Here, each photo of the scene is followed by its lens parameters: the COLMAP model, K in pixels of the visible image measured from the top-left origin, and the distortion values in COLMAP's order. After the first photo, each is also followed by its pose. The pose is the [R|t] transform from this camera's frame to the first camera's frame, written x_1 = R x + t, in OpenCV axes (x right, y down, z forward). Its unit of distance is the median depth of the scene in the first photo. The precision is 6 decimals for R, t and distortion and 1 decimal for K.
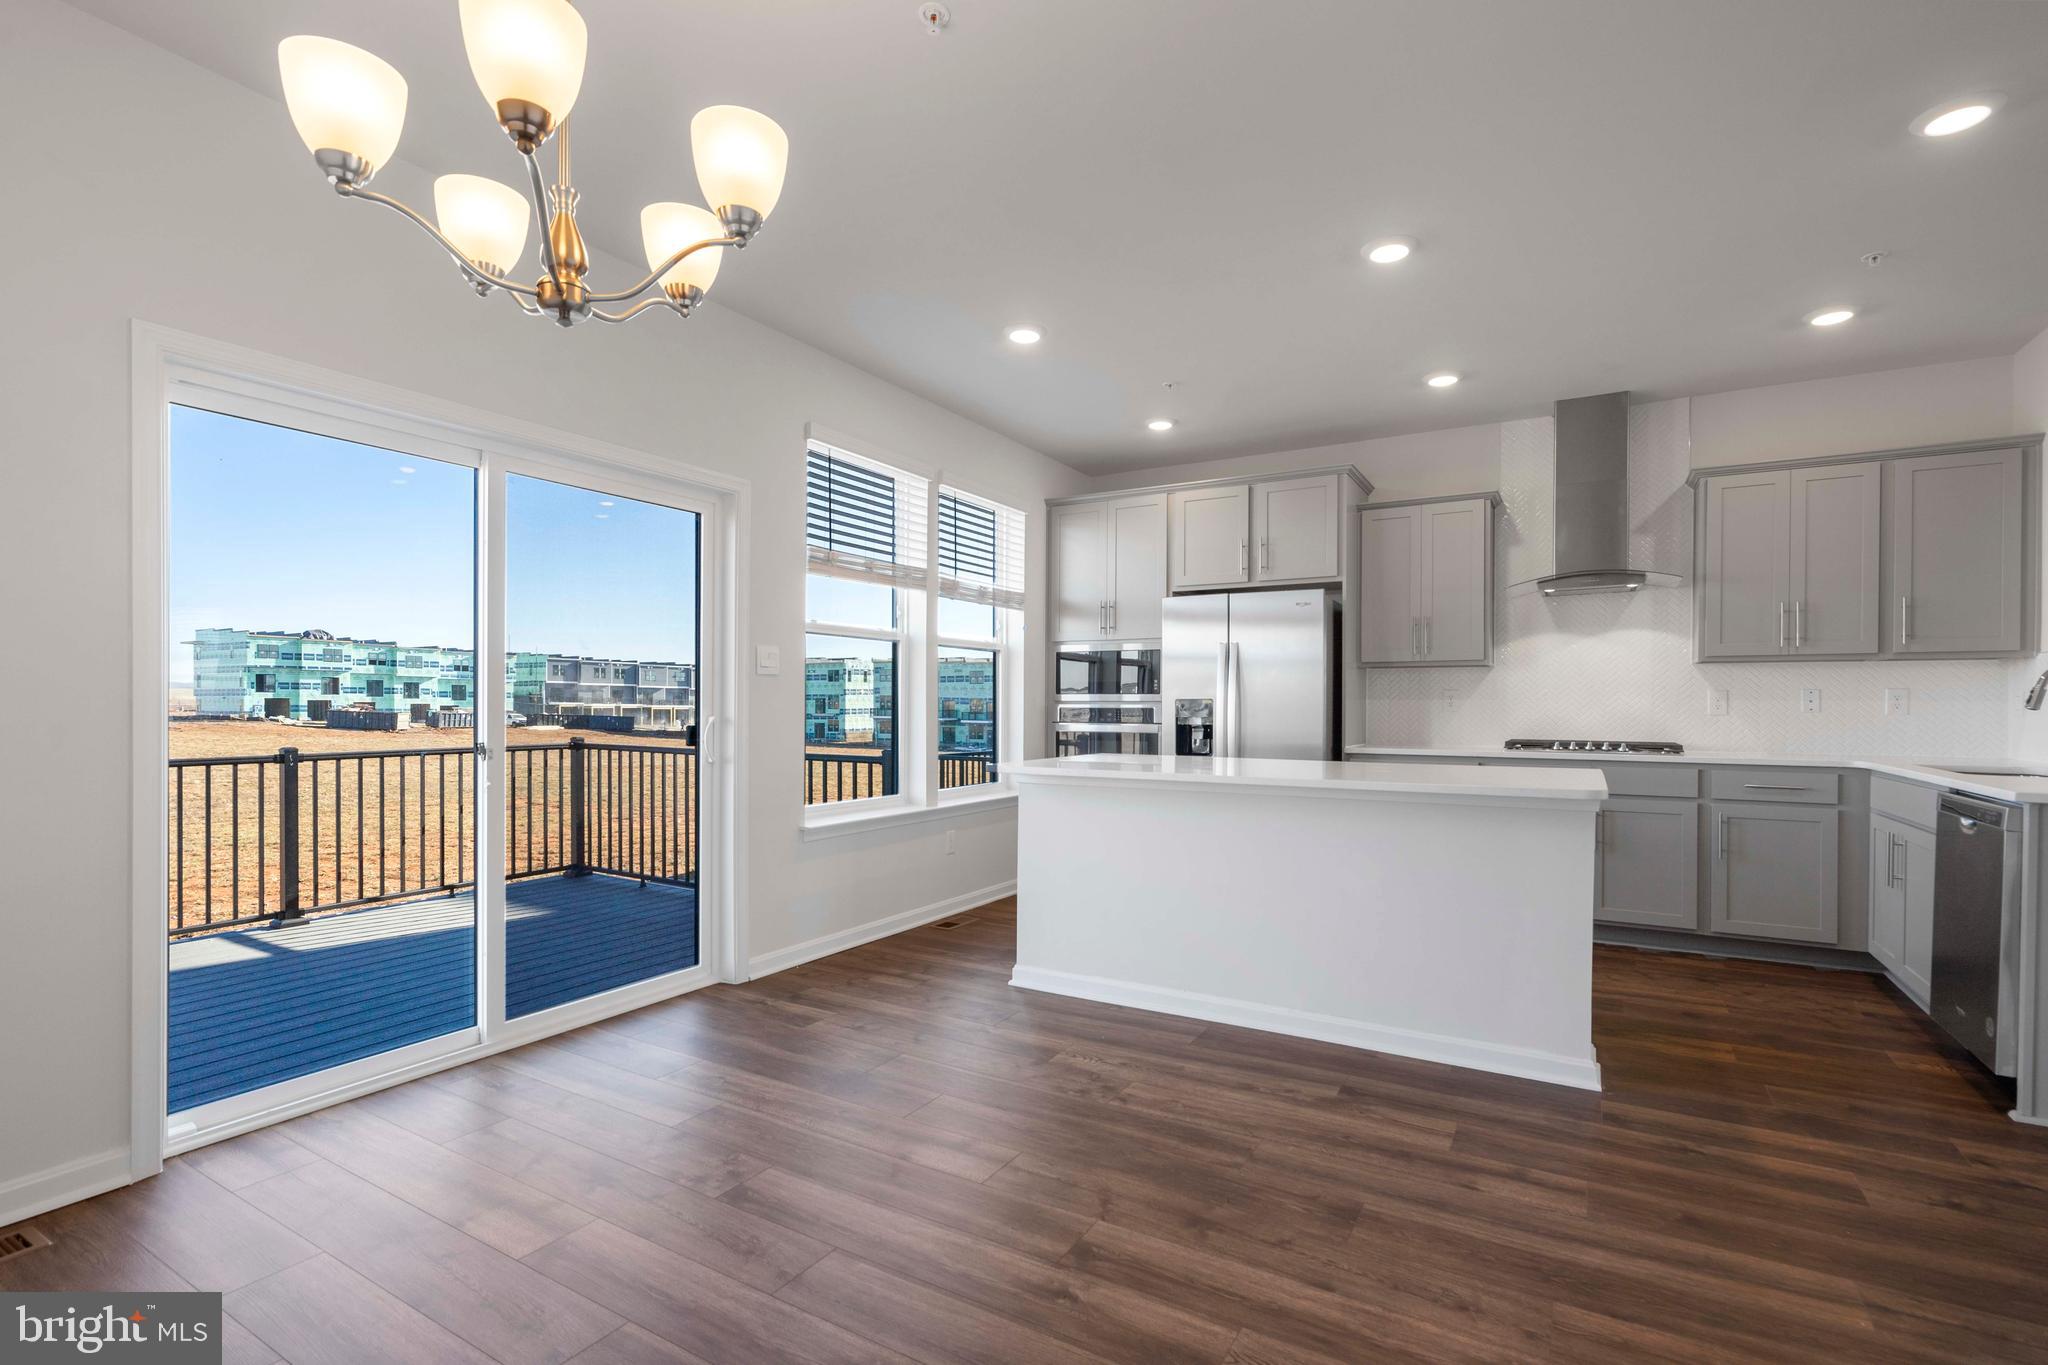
lens RADIAL K [[934.1, 0, 1043.0], [0, 934.1, 707.2], [0, 0, 1]] dist [0.000108, 0.002005]
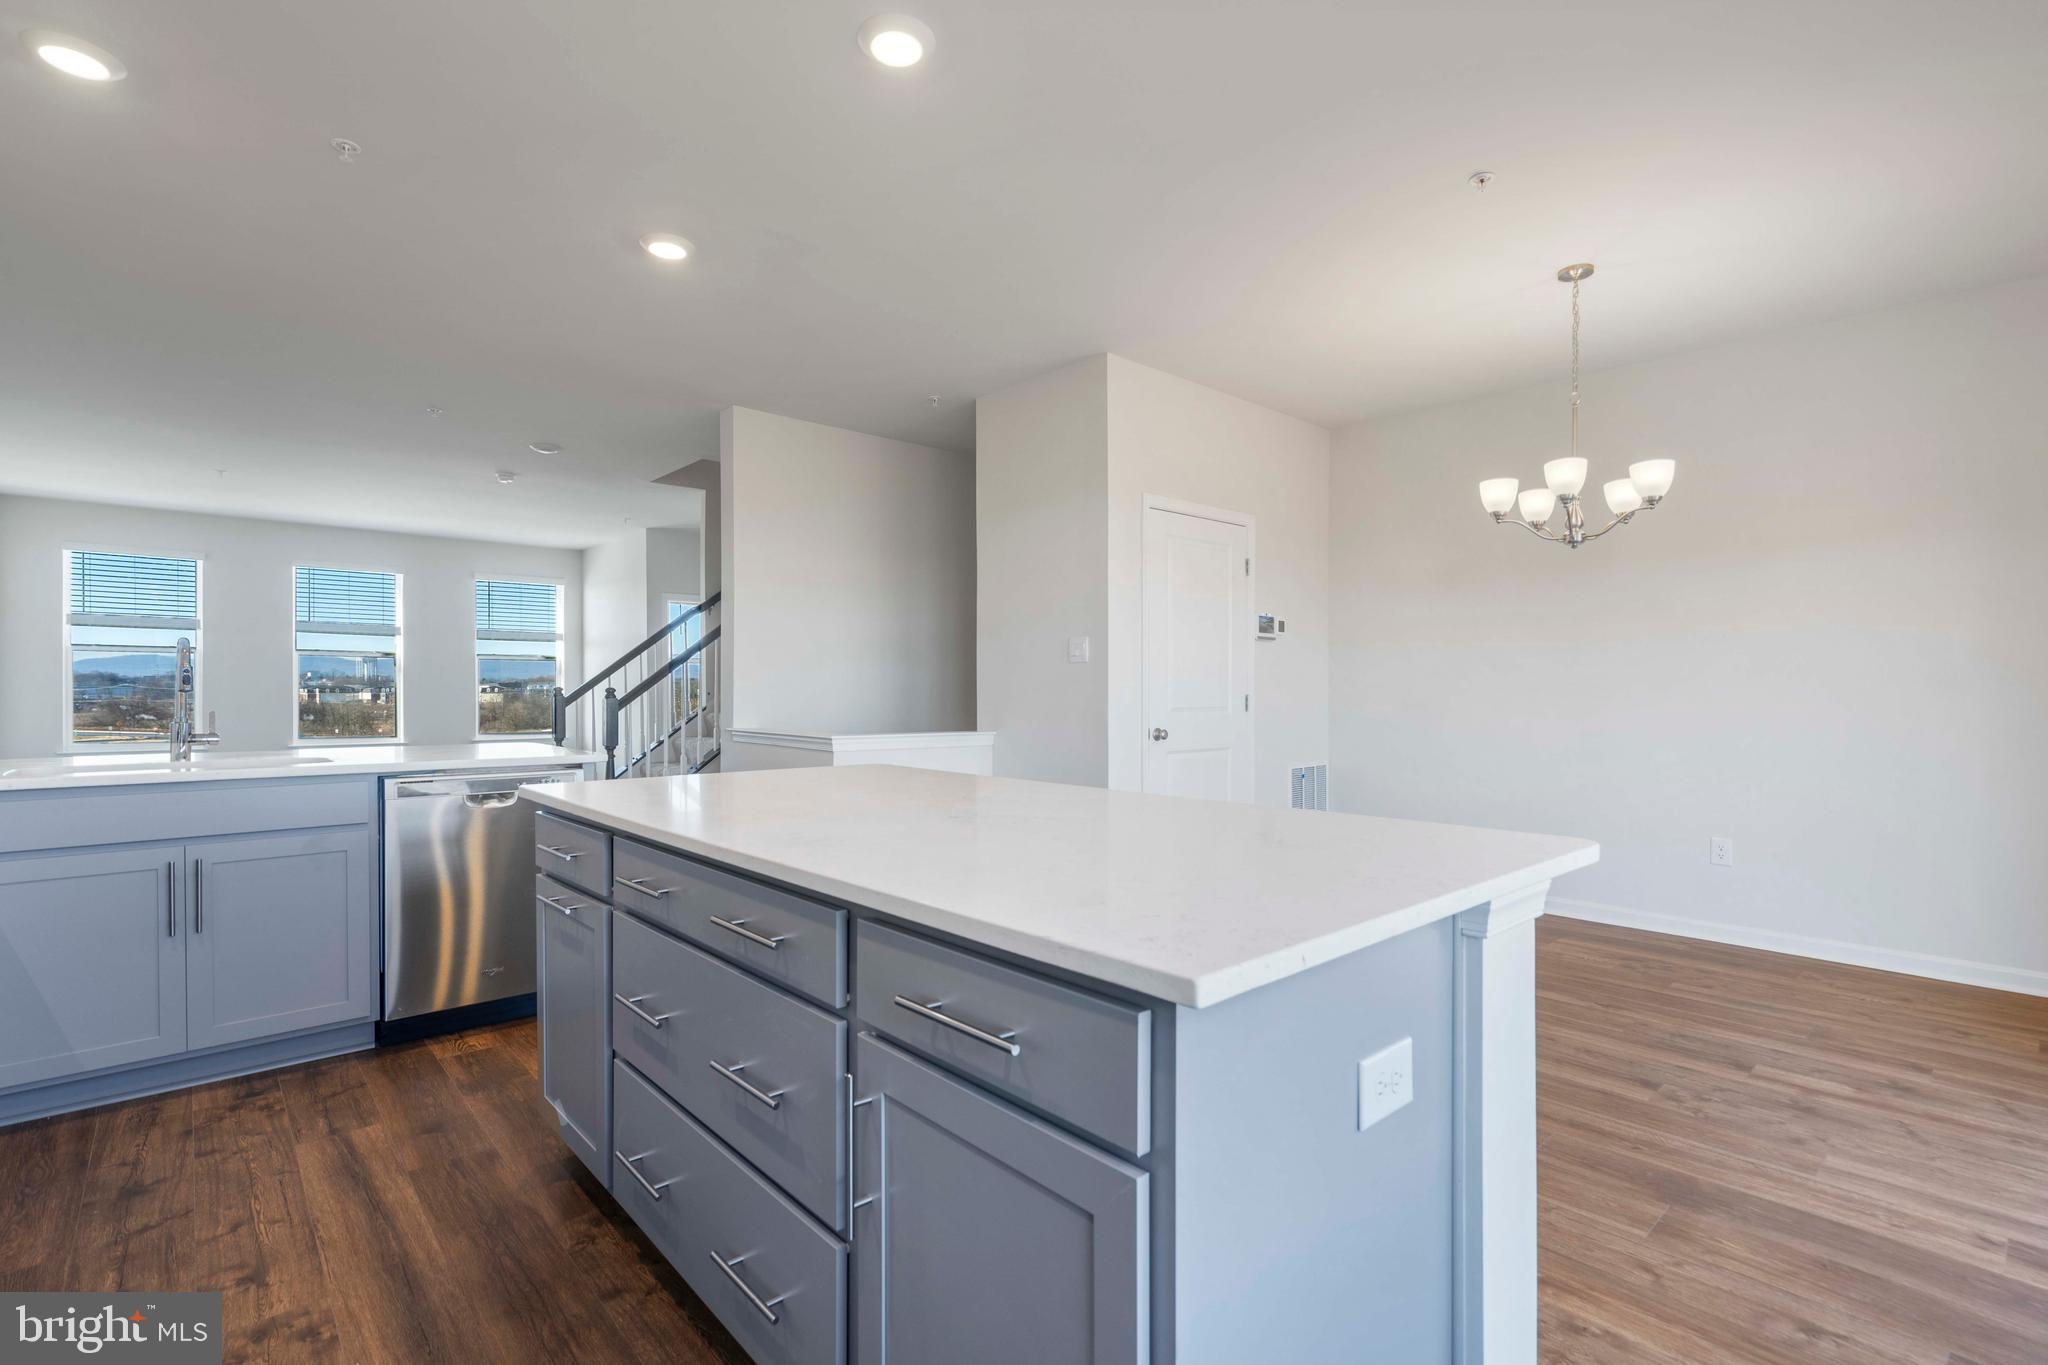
lens RADIAL K [[934.1, 0, 1036.3], [0, 934.1, 695.3], [0, 0, 1]] dist [0.000108, 0.002005]
pose [[-0.953319, -0.006920, 0.301885, 0.071376], [-0.004171, 0.999944, 0.009751, -0.008093], [-0.301935, 0.008036, -0.953295, 2.176127]]
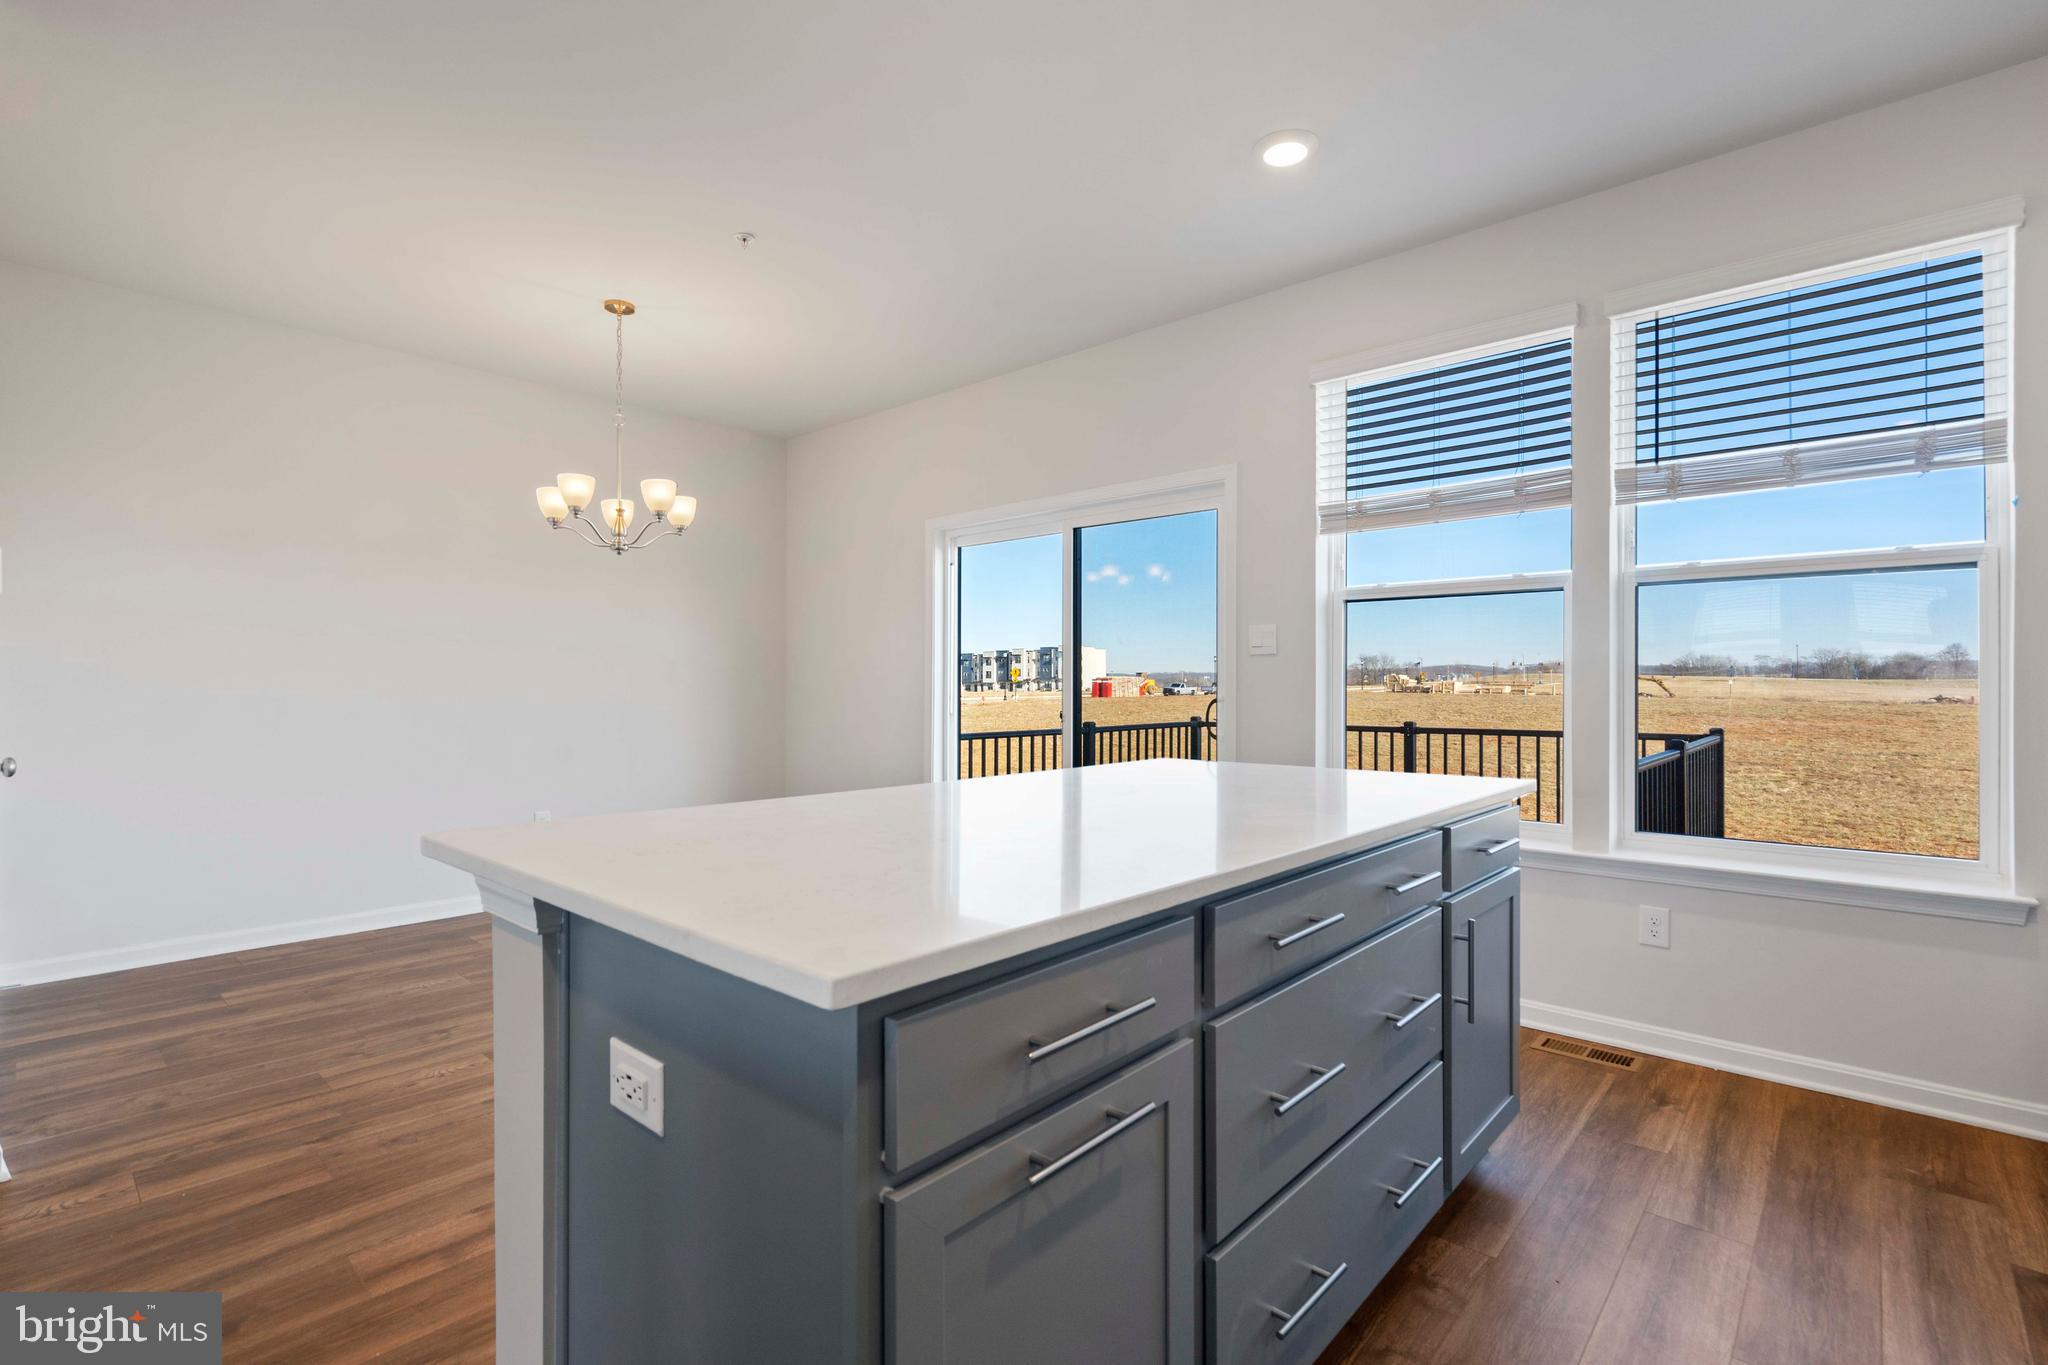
lens RADIAL K [[934.1, 0, 1010.0], [0, 934.1, 679.4], [0, 0, 1]] dist [0.000108, 0.002005]
pose [[-0.215014, -0.011699, -0.976541, 1.129393], [-0.002763, 0.999932, -0.011370, 0.004806], [0.976607, 0.000254, -0.215032, 1.544146]]
